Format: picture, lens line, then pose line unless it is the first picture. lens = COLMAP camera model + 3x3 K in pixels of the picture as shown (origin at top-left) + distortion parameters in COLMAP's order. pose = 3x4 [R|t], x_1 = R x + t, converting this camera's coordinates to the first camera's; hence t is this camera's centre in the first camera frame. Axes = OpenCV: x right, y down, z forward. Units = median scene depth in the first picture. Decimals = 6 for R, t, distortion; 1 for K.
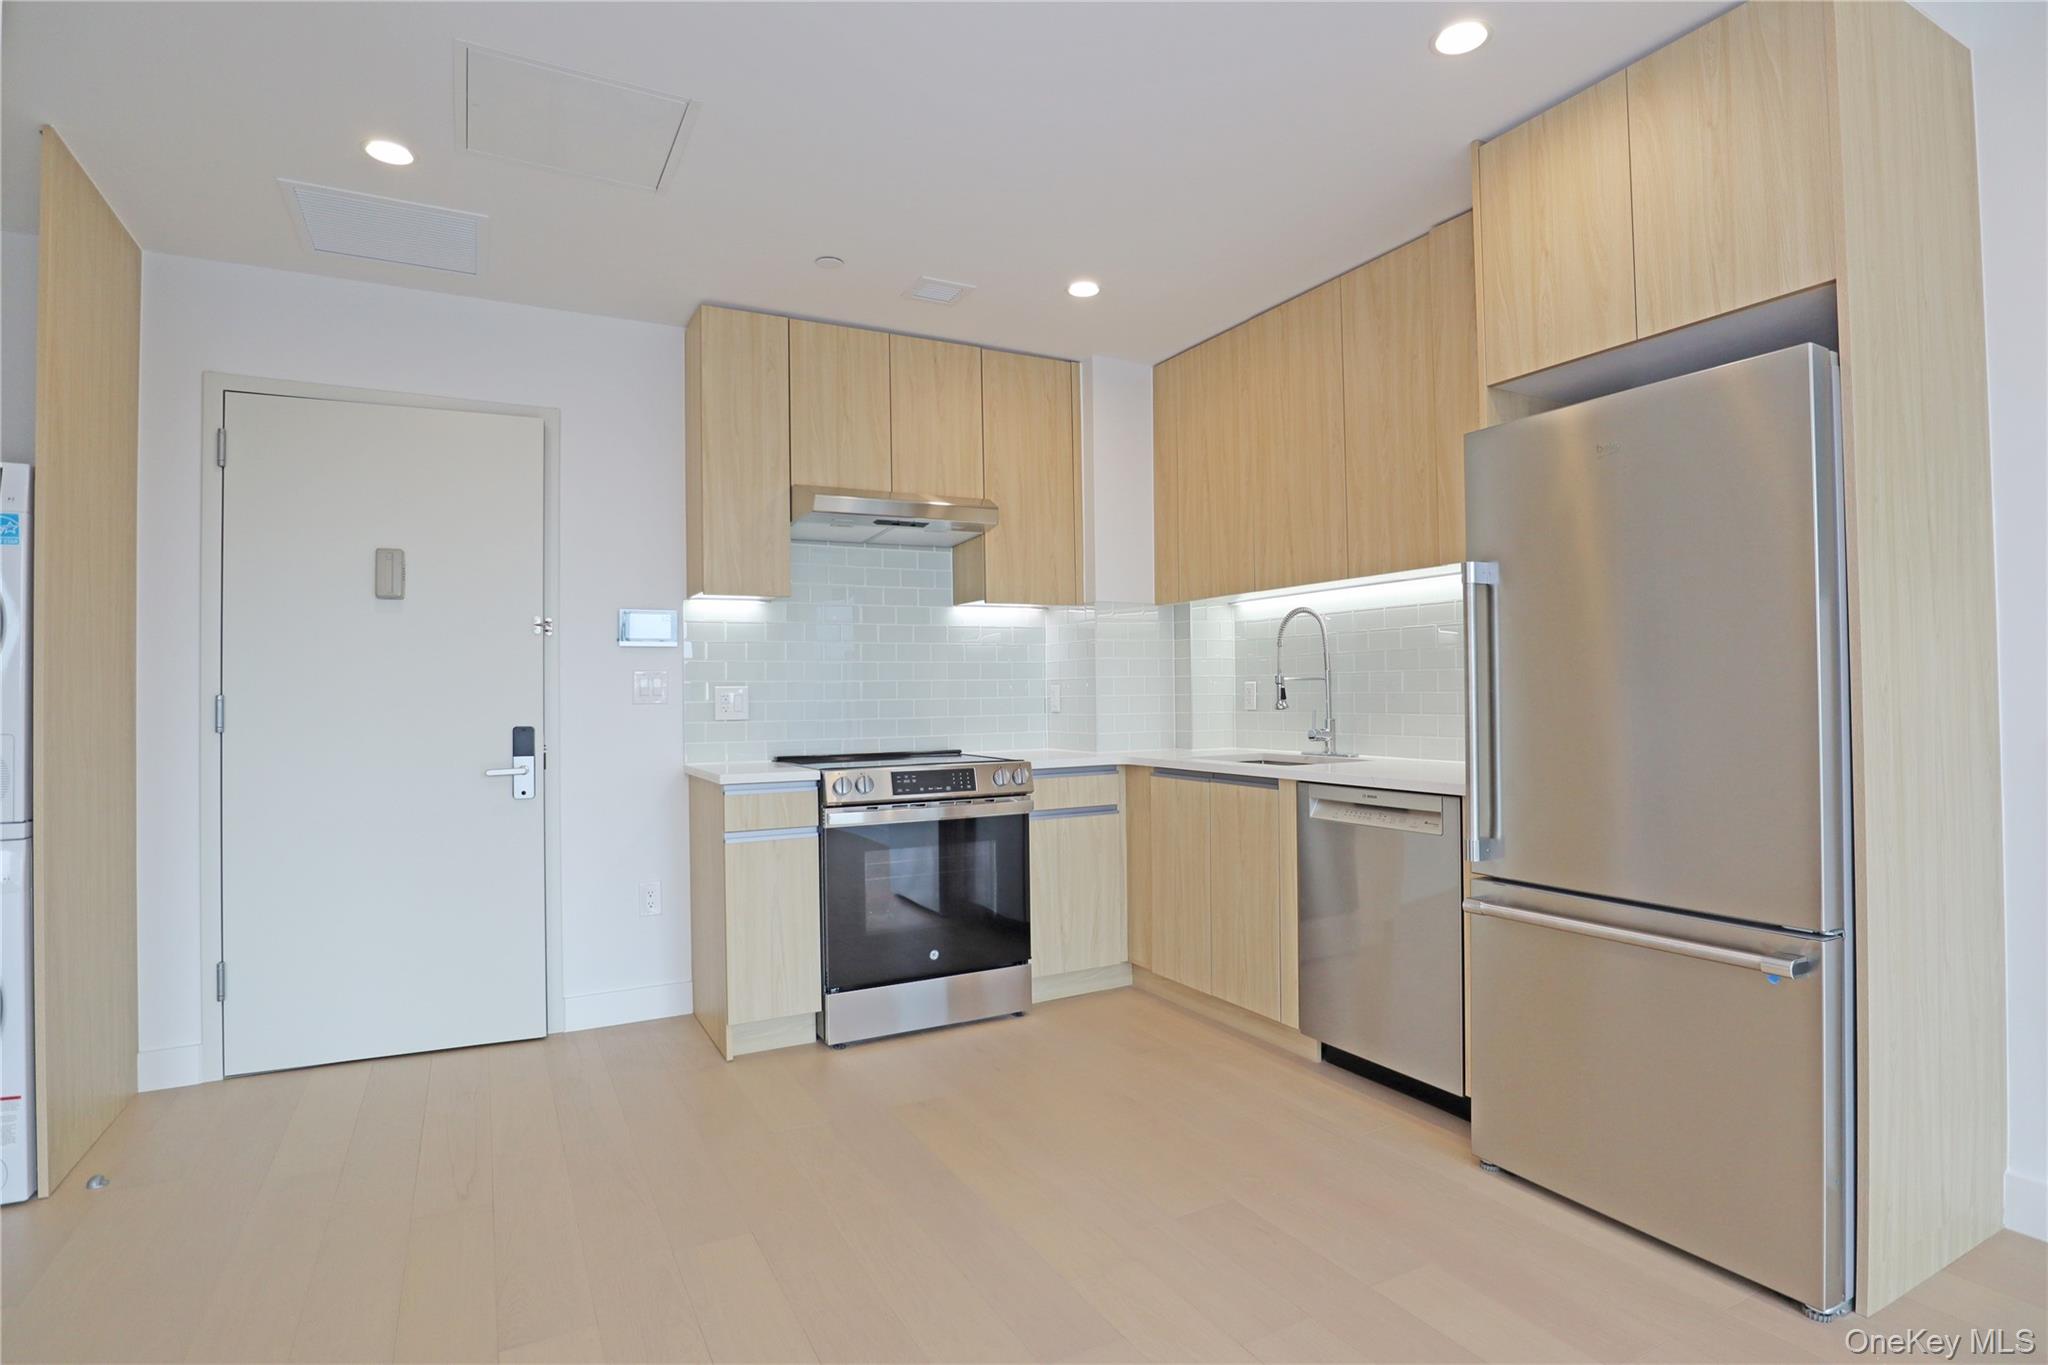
lens RADIAL K [[1044.3, 0, 1036.9], [0, 1044.3, 683.7], [0, 0, 1]] dist [-0.031640, 0.003354]
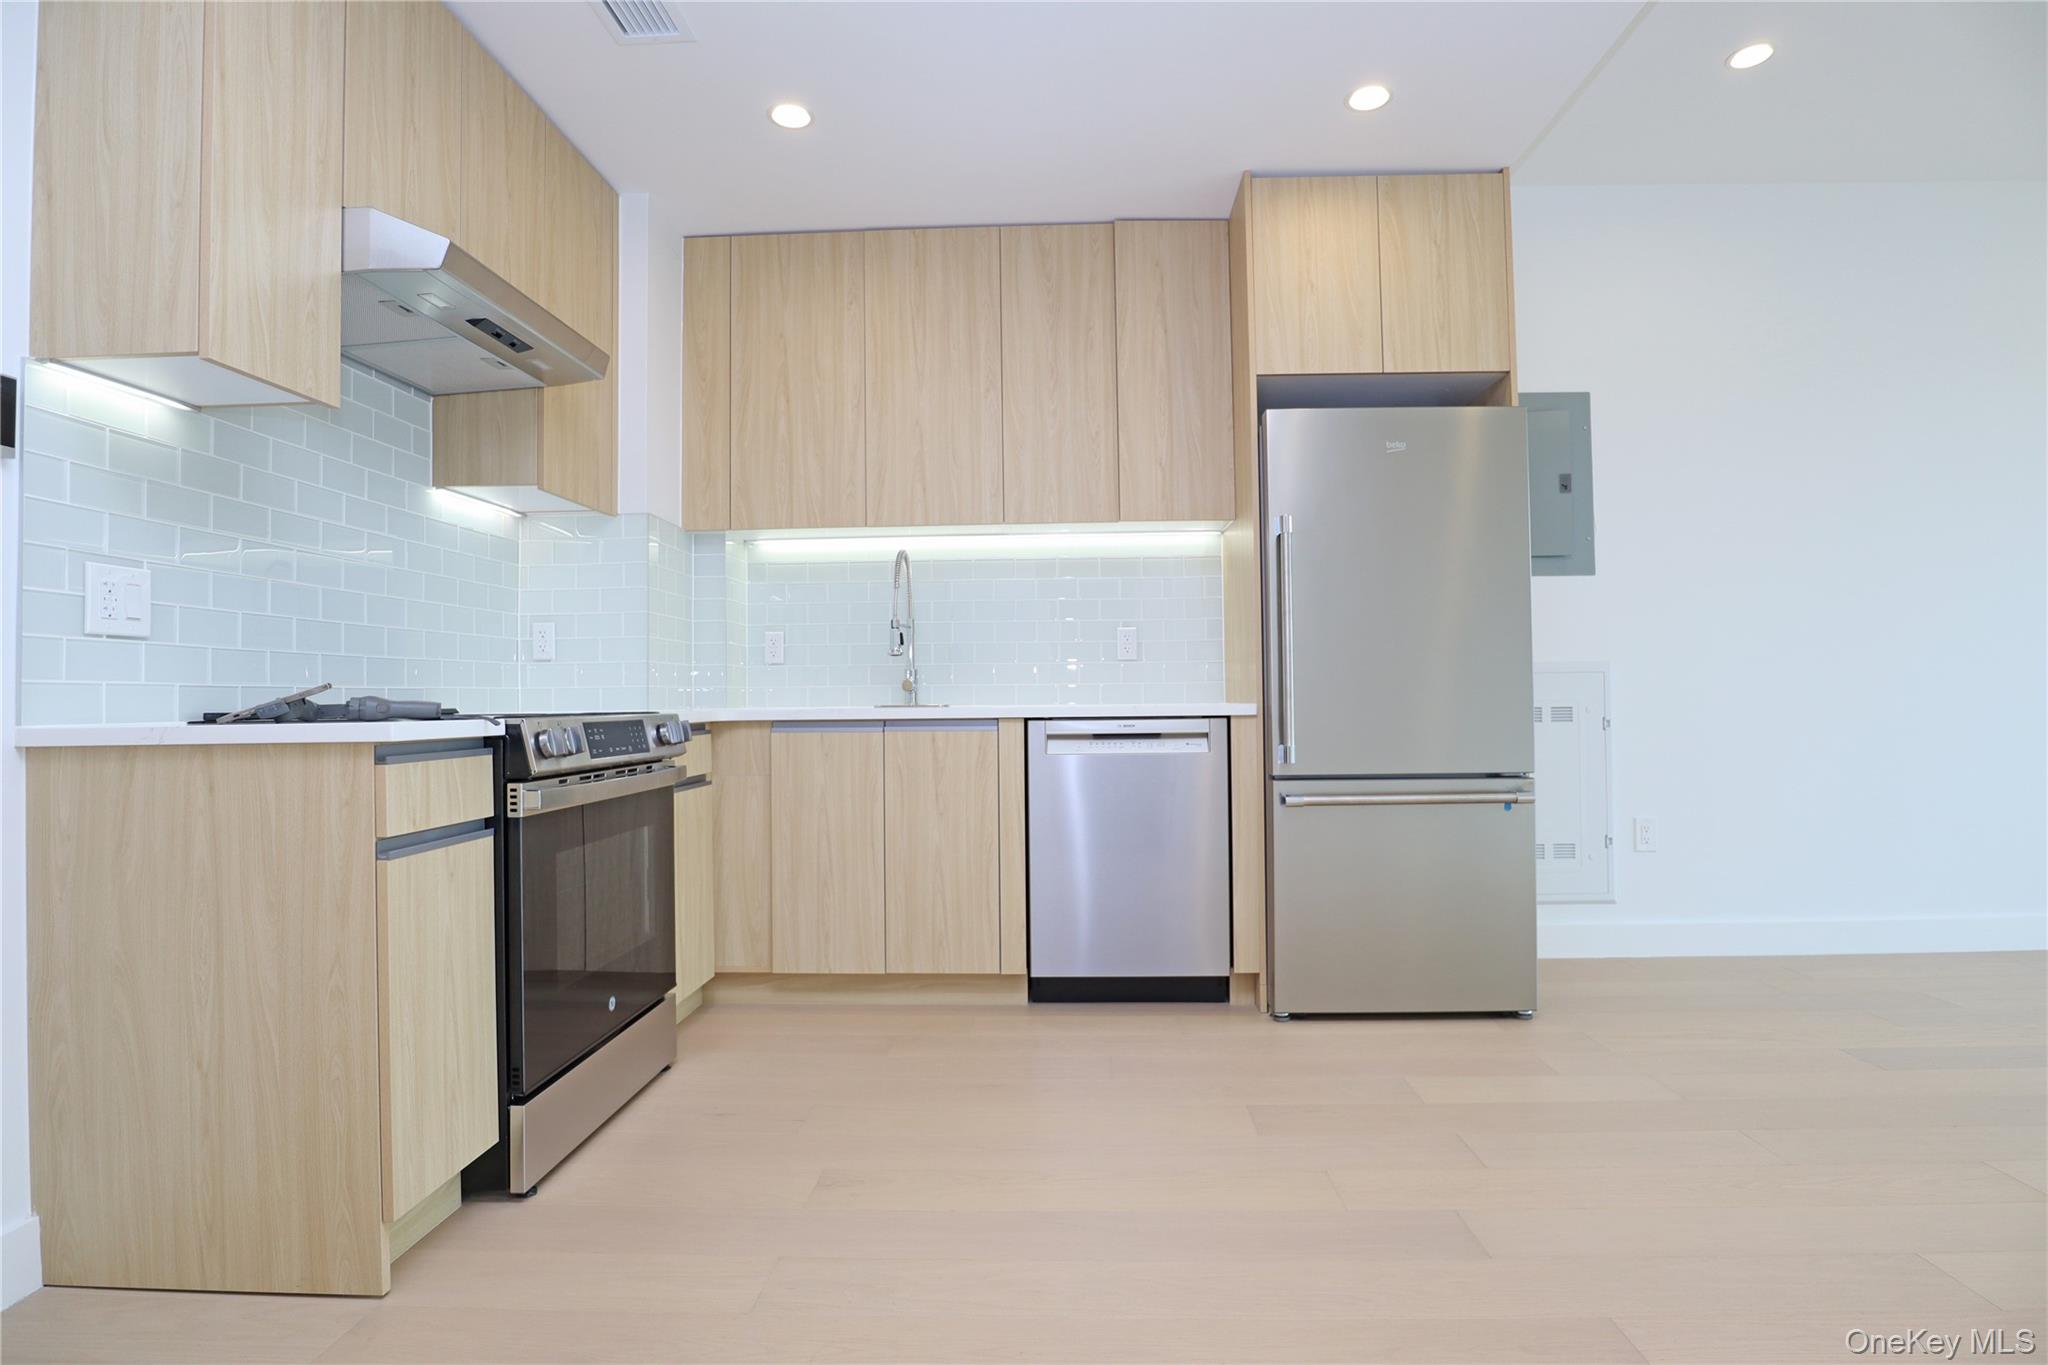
lens RADIAL K [[1044.3, 0, 1035.2], [0, 1044.3, 687.3], [0, 0, 1]] dist [-0.031640, 0.003354]
pose [[0.504778, 0.016278, 0.863096, -0.505602], [-0.002887, 0.999848, -0.017169, 0.067971], [-0.863244, 0.006175, 0.504749, 0.416715]]
